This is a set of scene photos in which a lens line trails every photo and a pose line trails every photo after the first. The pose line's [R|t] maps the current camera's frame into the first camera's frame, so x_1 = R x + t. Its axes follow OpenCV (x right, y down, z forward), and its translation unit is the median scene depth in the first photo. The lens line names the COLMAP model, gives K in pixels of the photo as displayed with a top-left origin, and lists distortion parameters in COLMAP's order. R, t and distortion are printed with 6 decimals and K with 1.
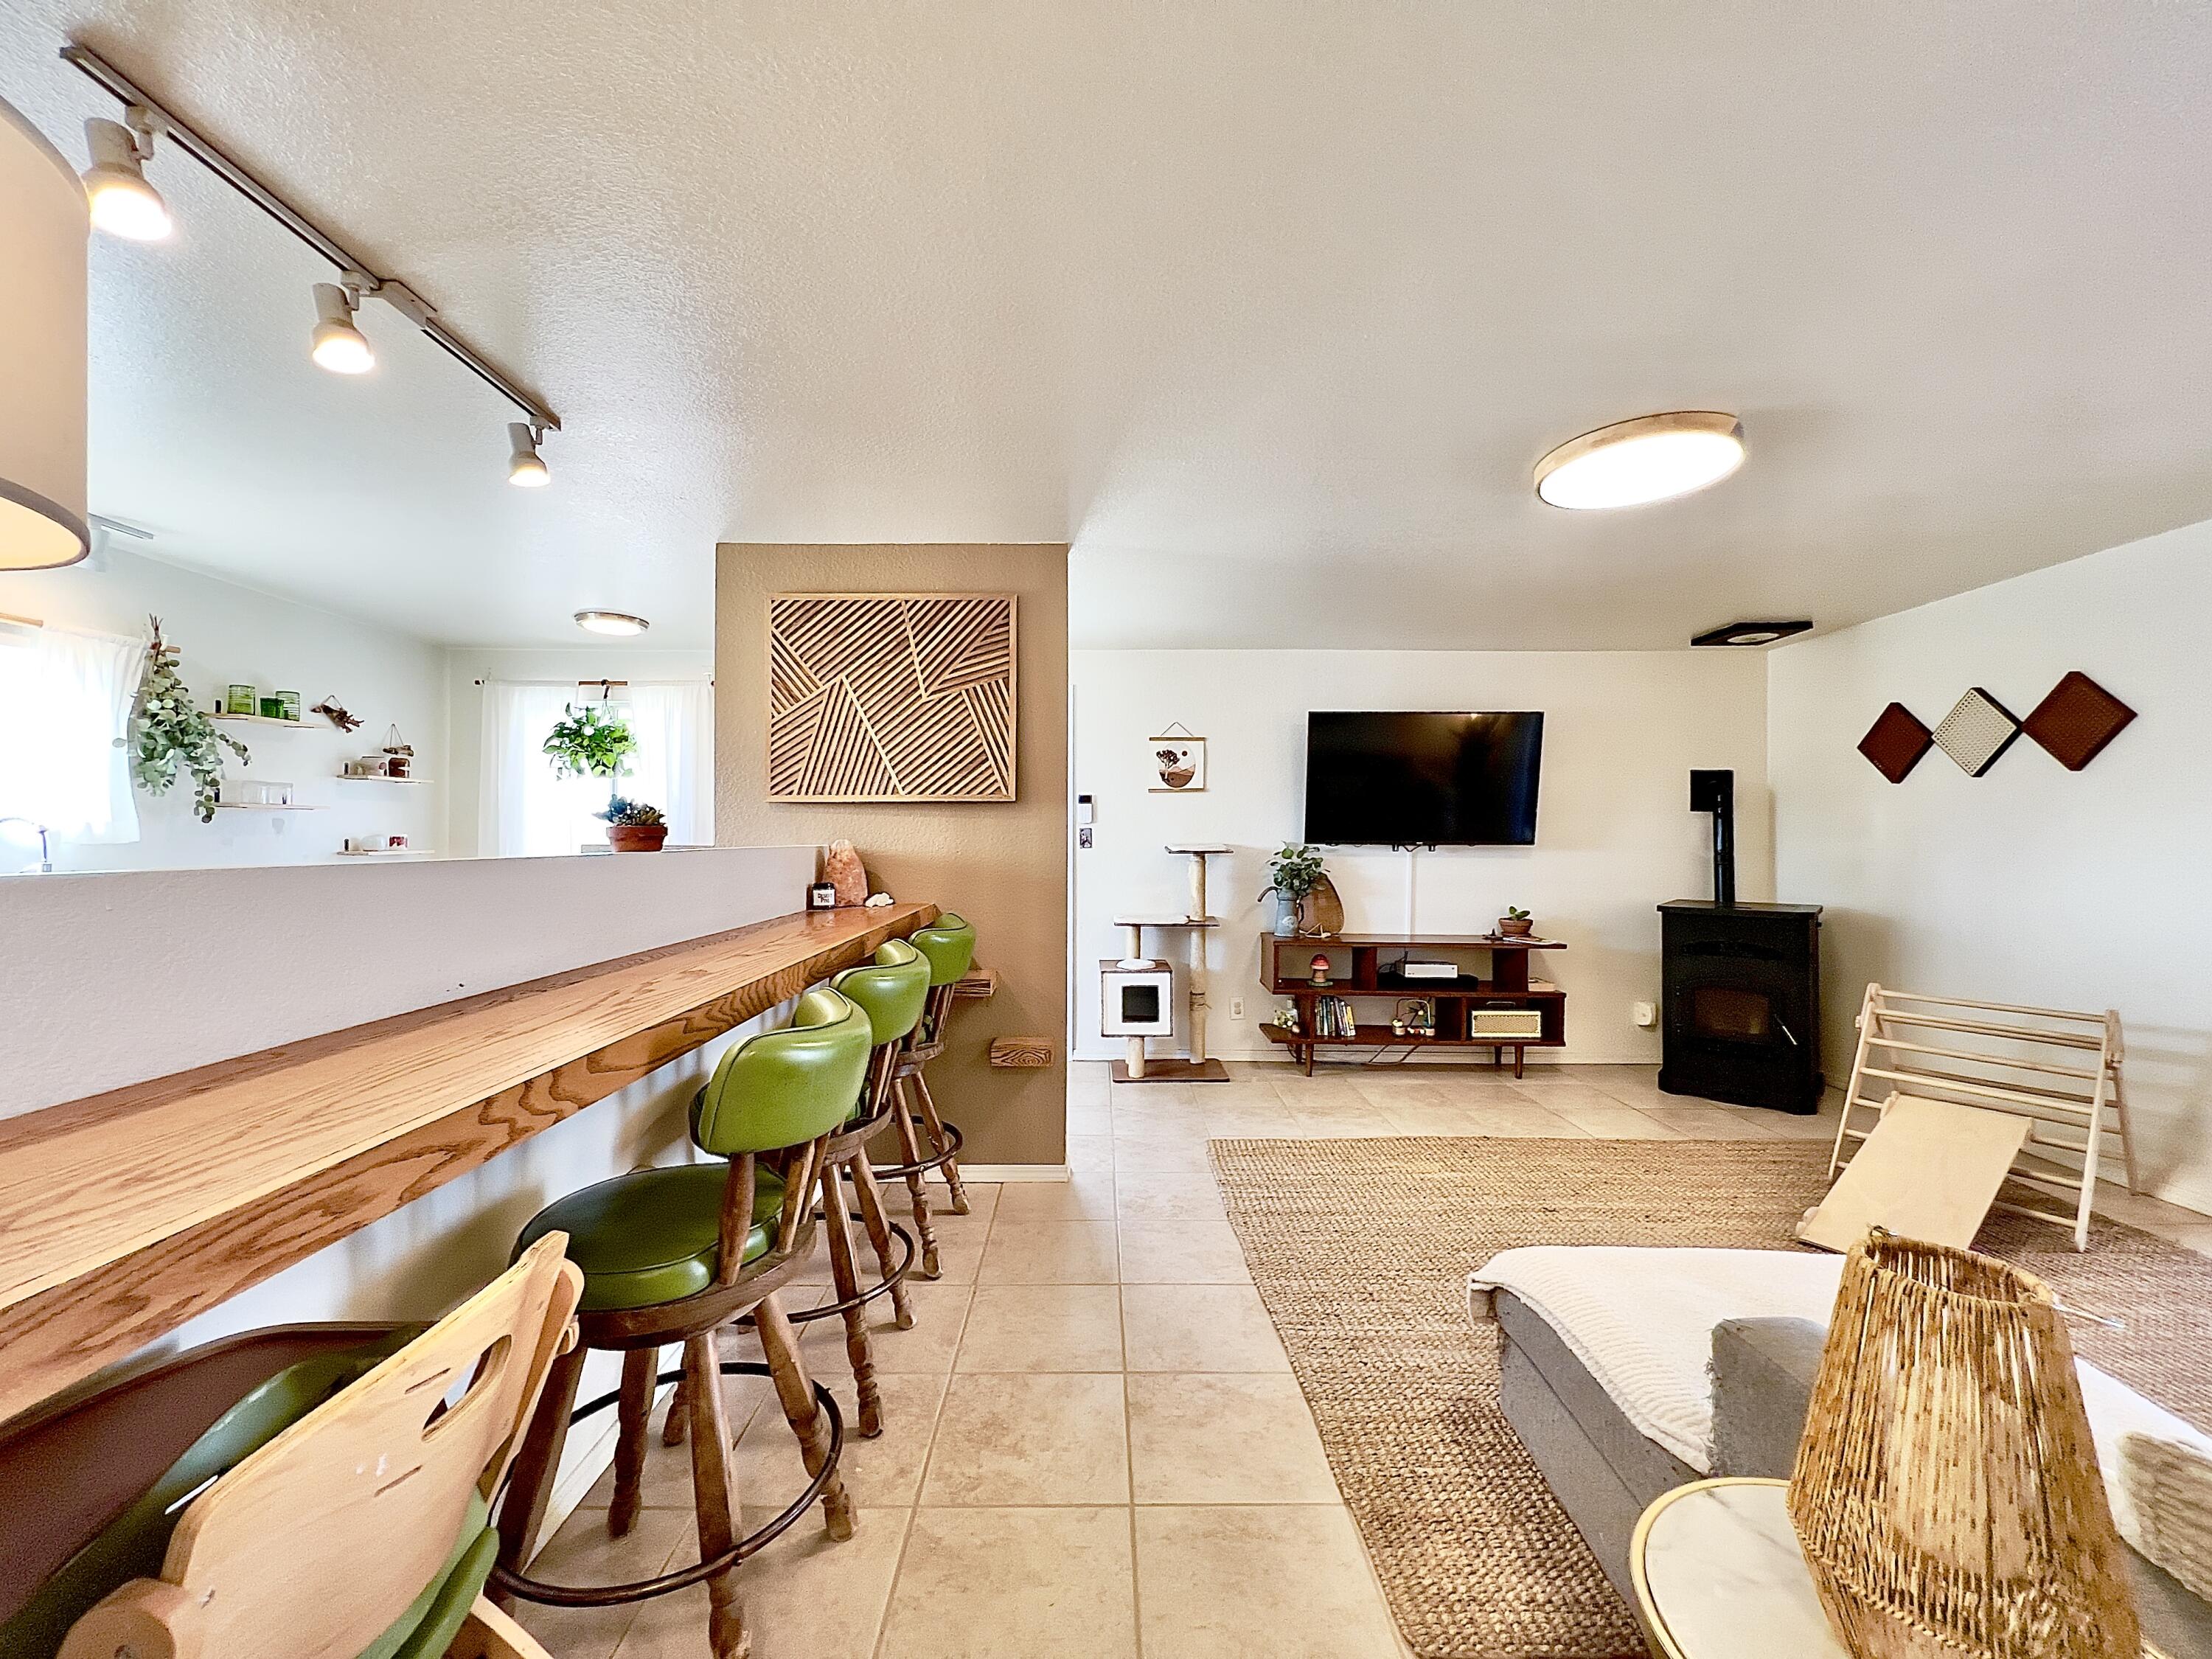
lens RADIAL K [[896.3, 0, 1098.9], [0, 896.3, 837.0], [0, 0, 1]] dist [0.001882, 0.000067]
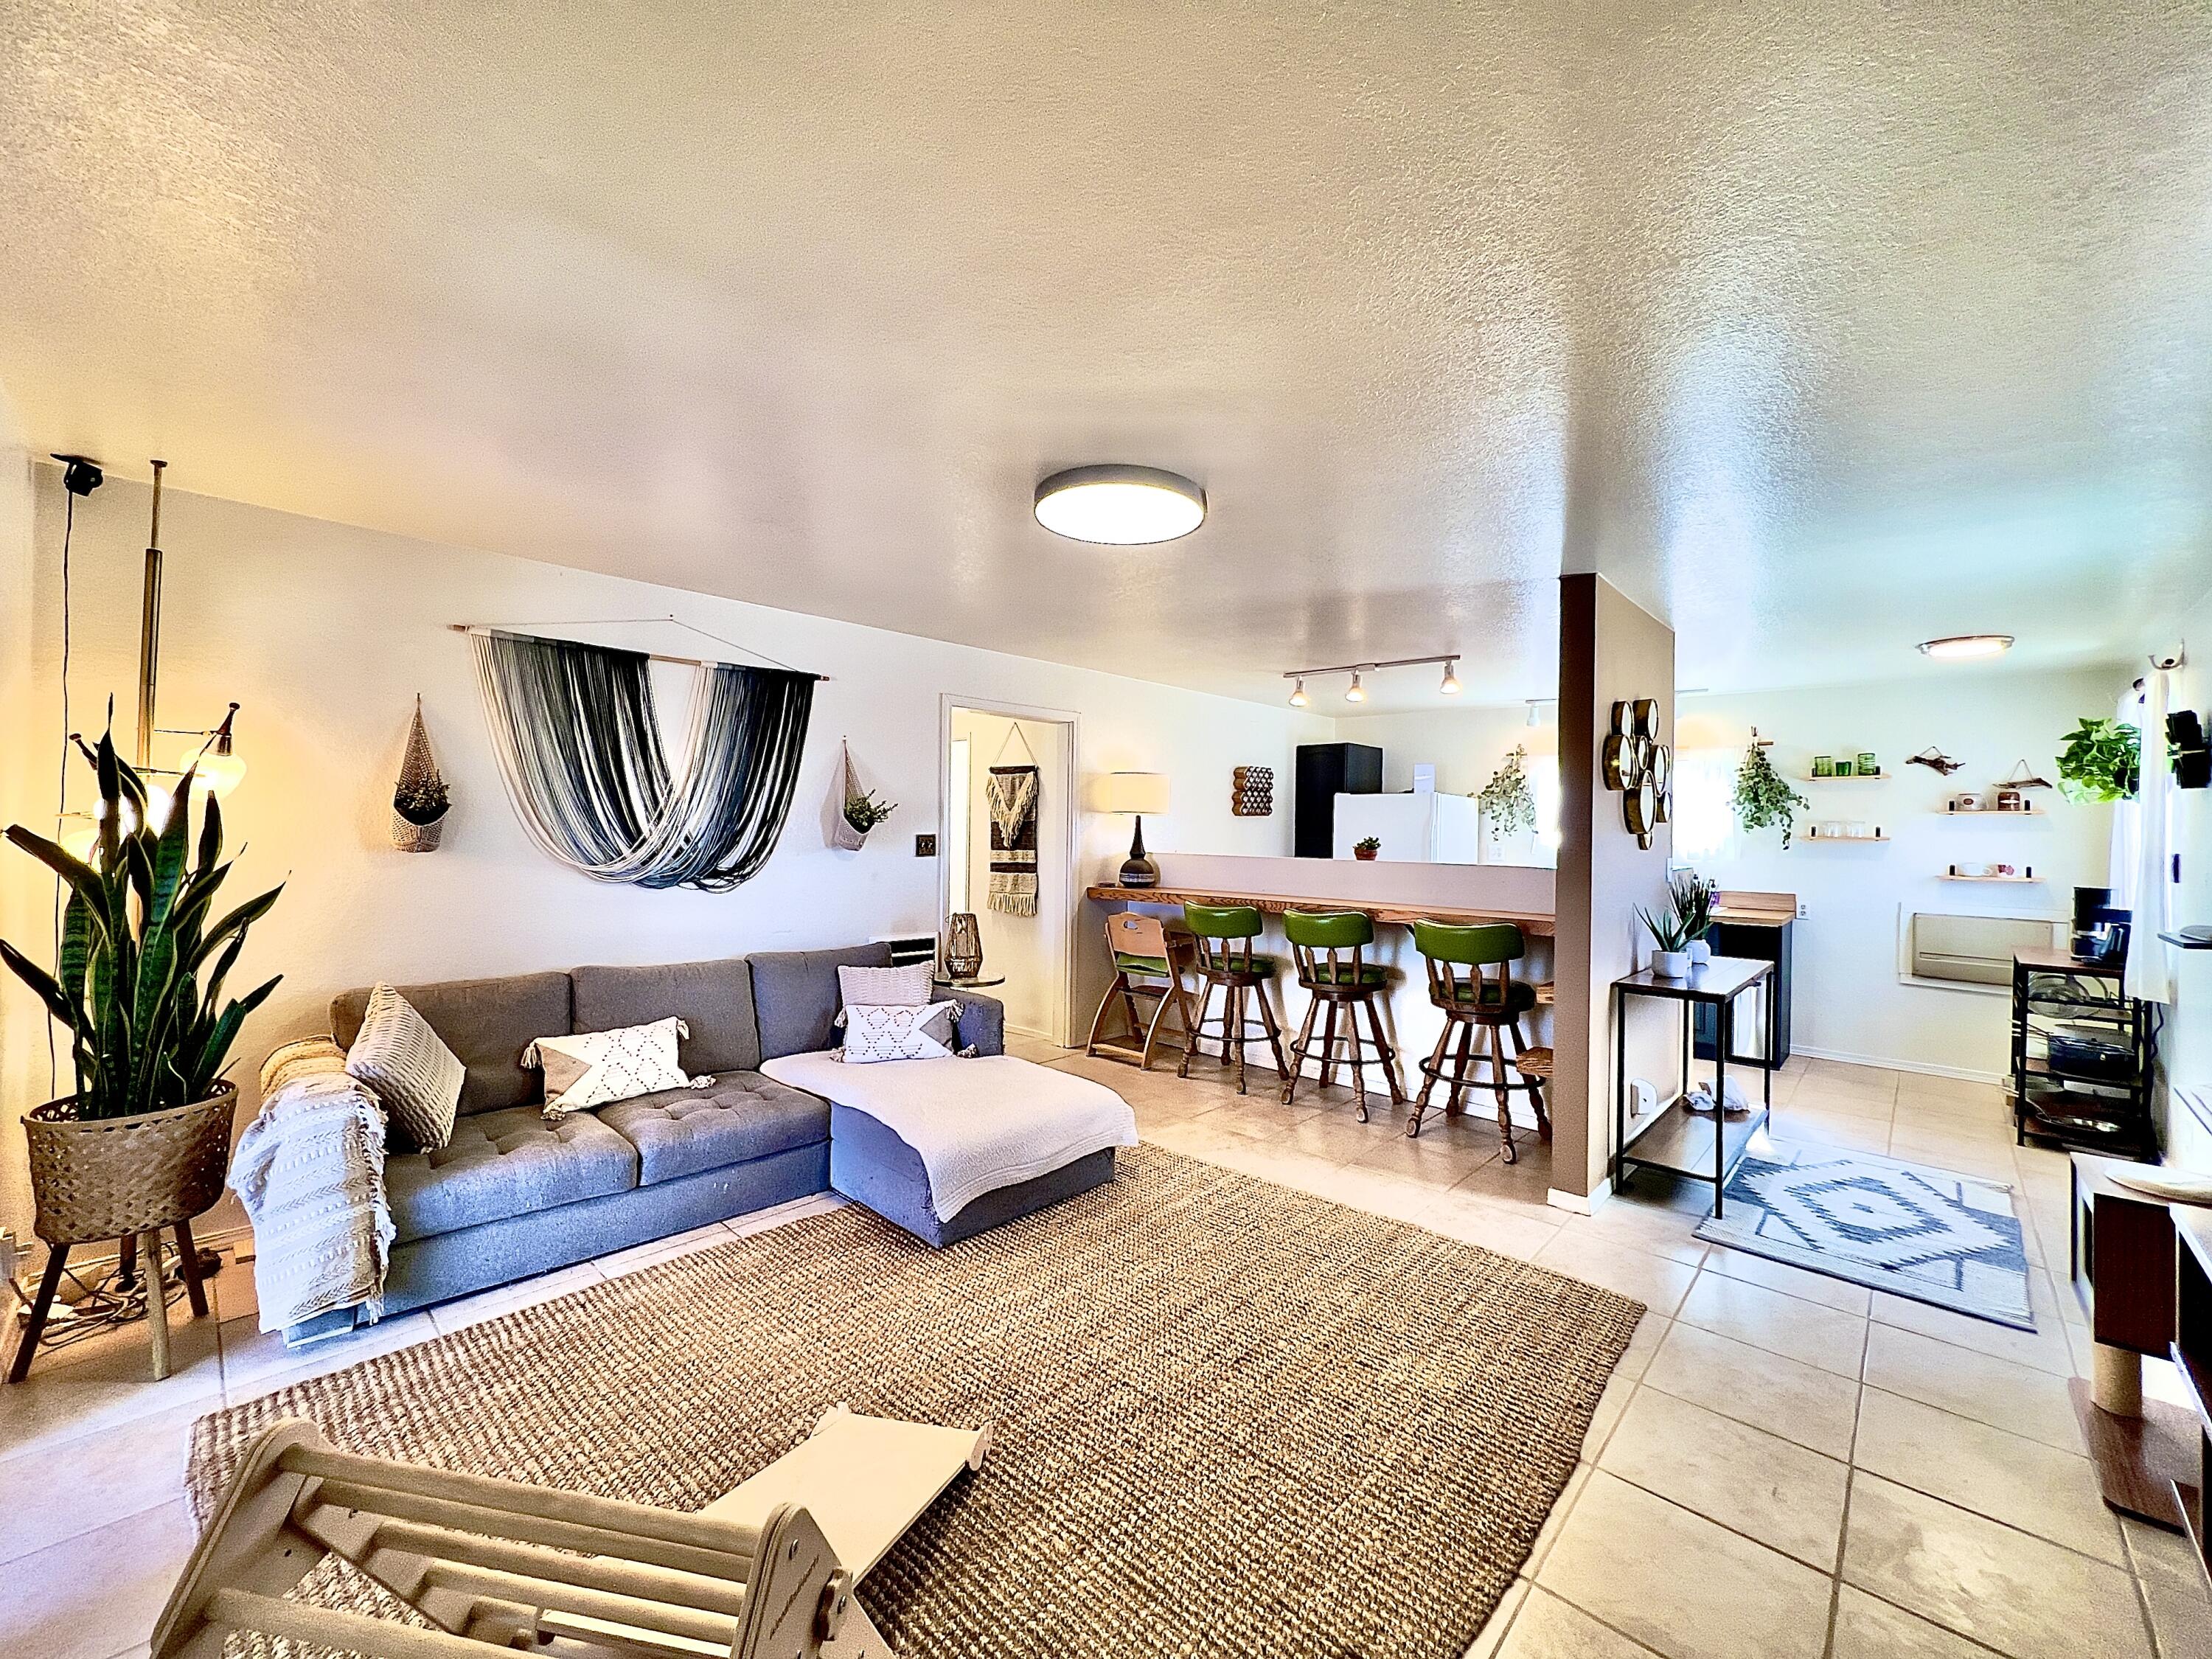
lens RADIAL K [[896.3, 0, 1103.0], [0, 896.3, 831.8], [0, 0, 1]] dist [0.001882, 0.000067]
pose [[-0.669712, -0.013871, -0.742491, 0.856932], [-0.021171, 0.999776, 0.000418, -0.021567], [0.742319, 0.015999, -0.669856, 1.050868]]
